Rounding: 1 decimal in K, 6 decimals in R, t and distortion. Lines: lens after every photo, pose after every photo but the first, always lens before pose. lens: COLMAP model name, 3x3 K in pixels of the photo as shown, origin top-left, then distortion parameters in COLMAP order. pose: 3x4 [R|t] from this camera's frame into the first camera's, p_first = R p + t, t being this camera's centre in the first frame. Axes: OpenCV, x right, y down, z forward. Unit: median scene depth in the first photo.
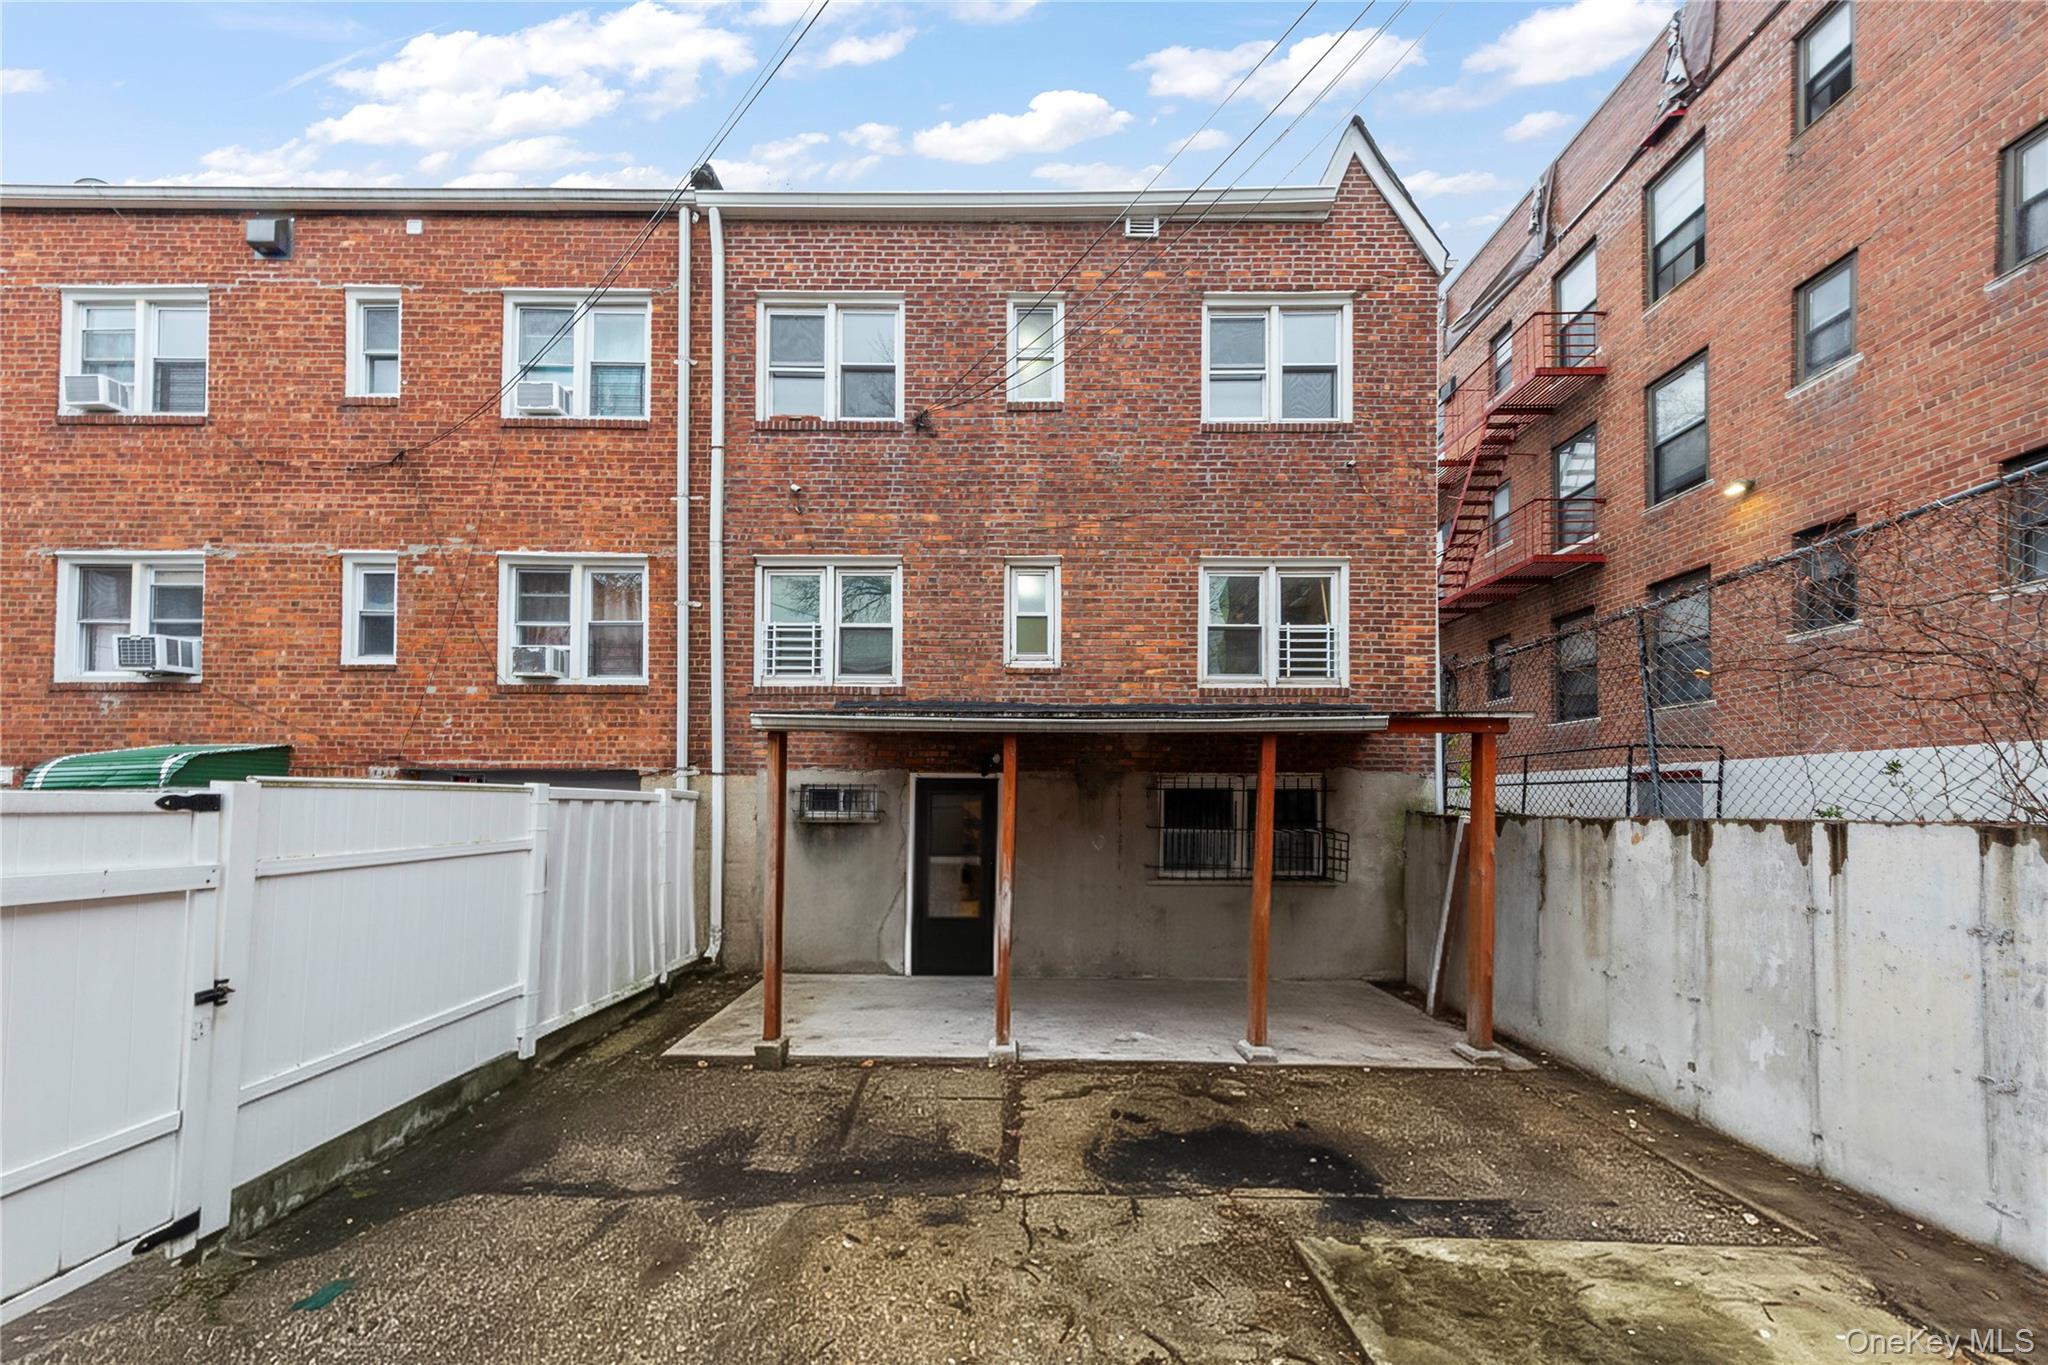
lens RADIAL K [[659.0, 0, 1025.0], [0, 659.0, 666.6], [0, 0, 1]] dist [0.000981, 0.000124]
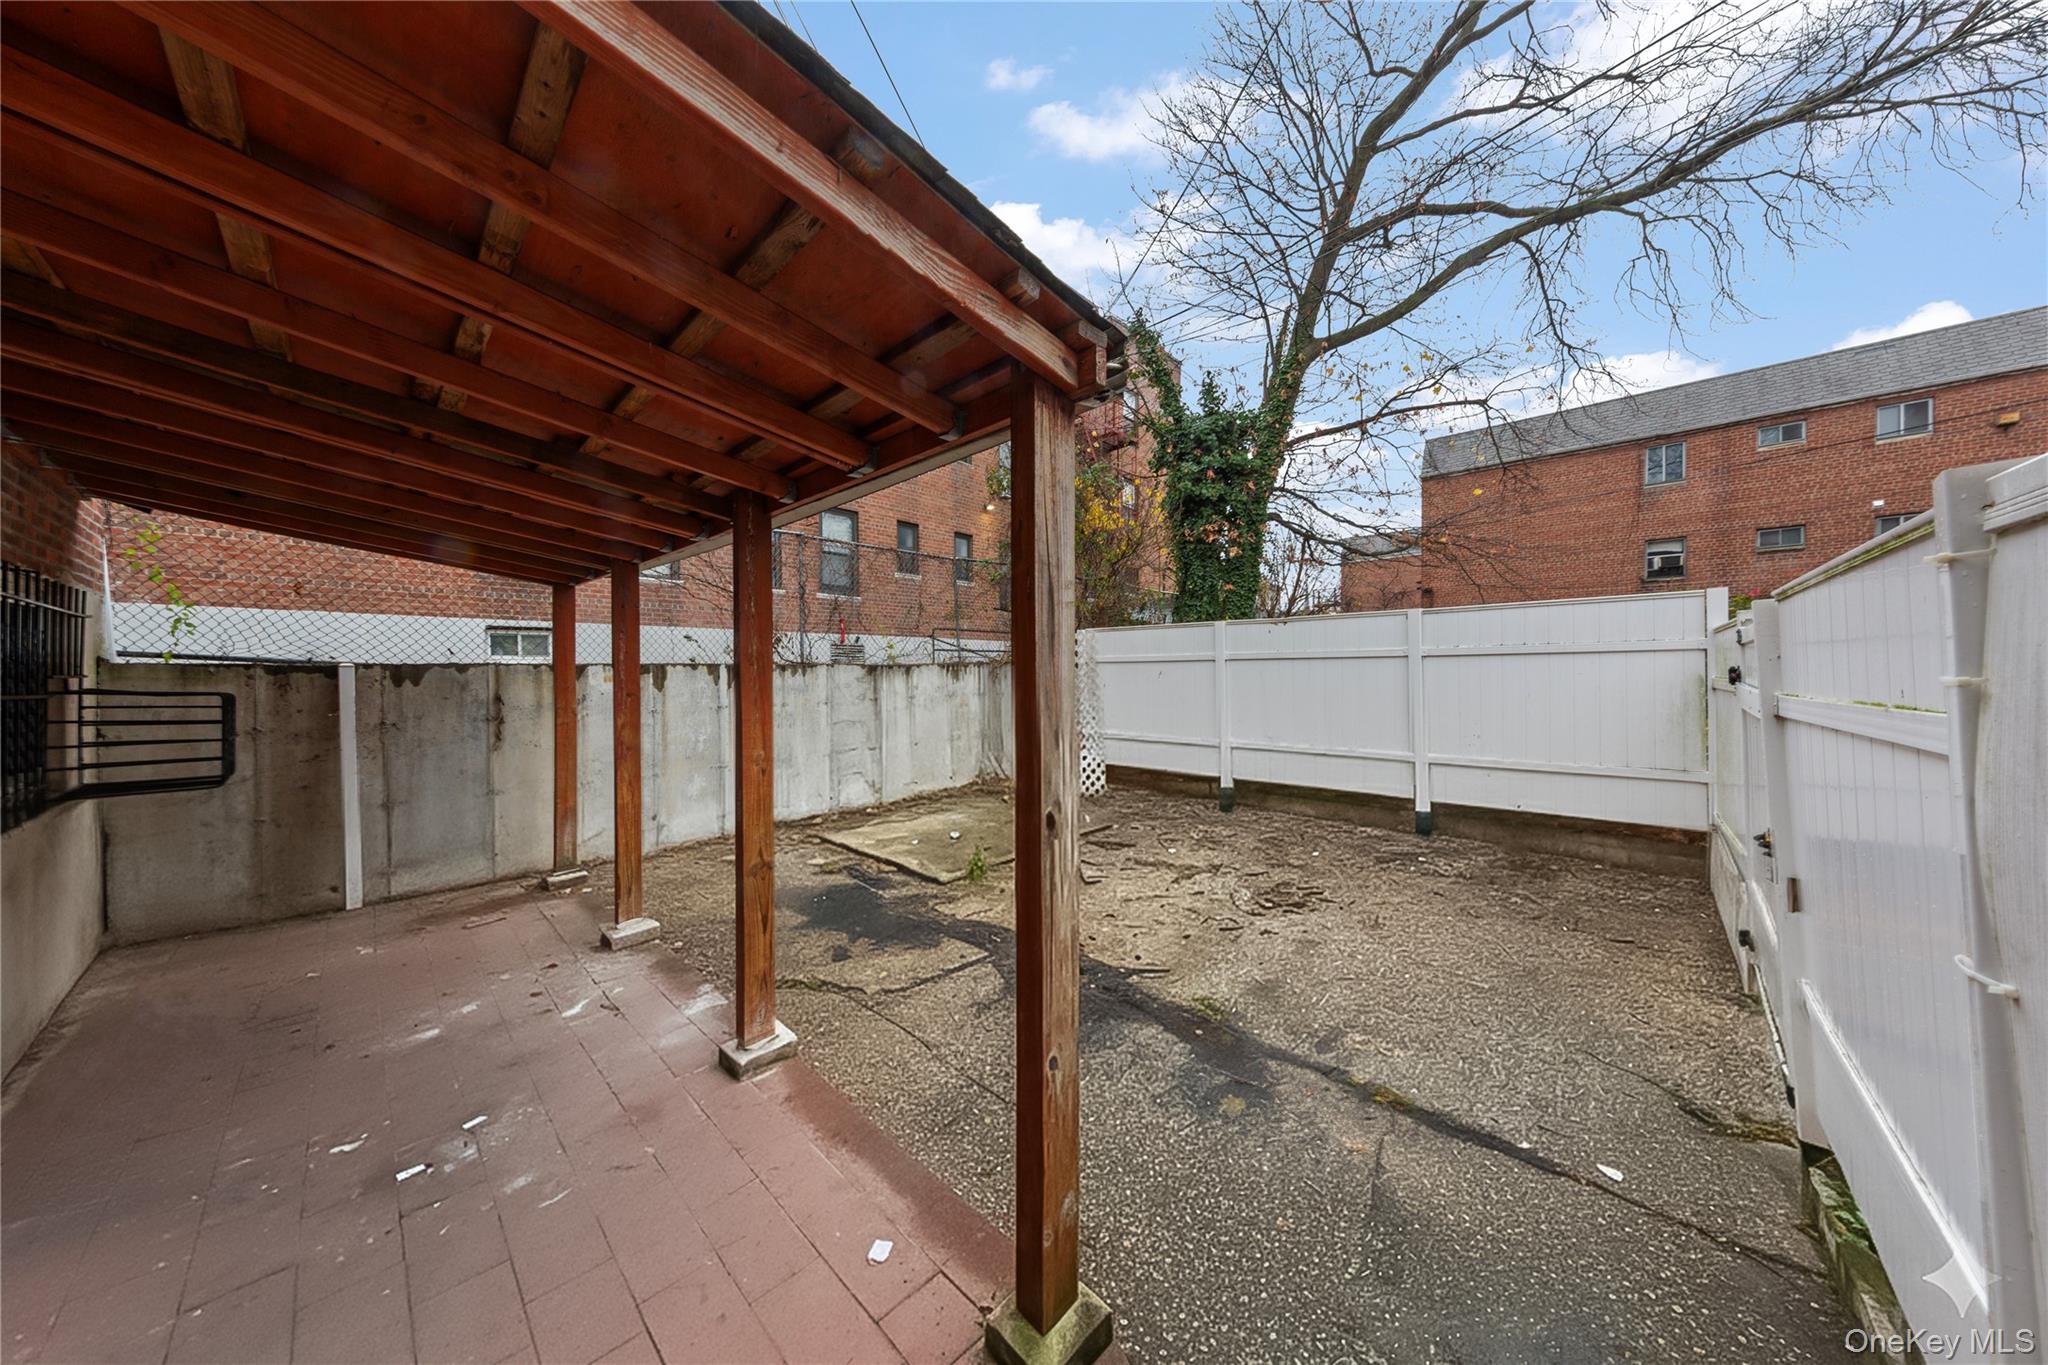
lens RADIAL K [[659.0, 0, 1025.0], [0, 659.0, 666.6], [0, 0, 1]] dist [0.000981, 0.000124]
pose [[-0.724190, -0.005501, 0.689578, -0.732305], [-0.144699, 0.978919, -0.144153, 0.353583], [-0.674248, -0.204176, -0.709720, 1.595067]]
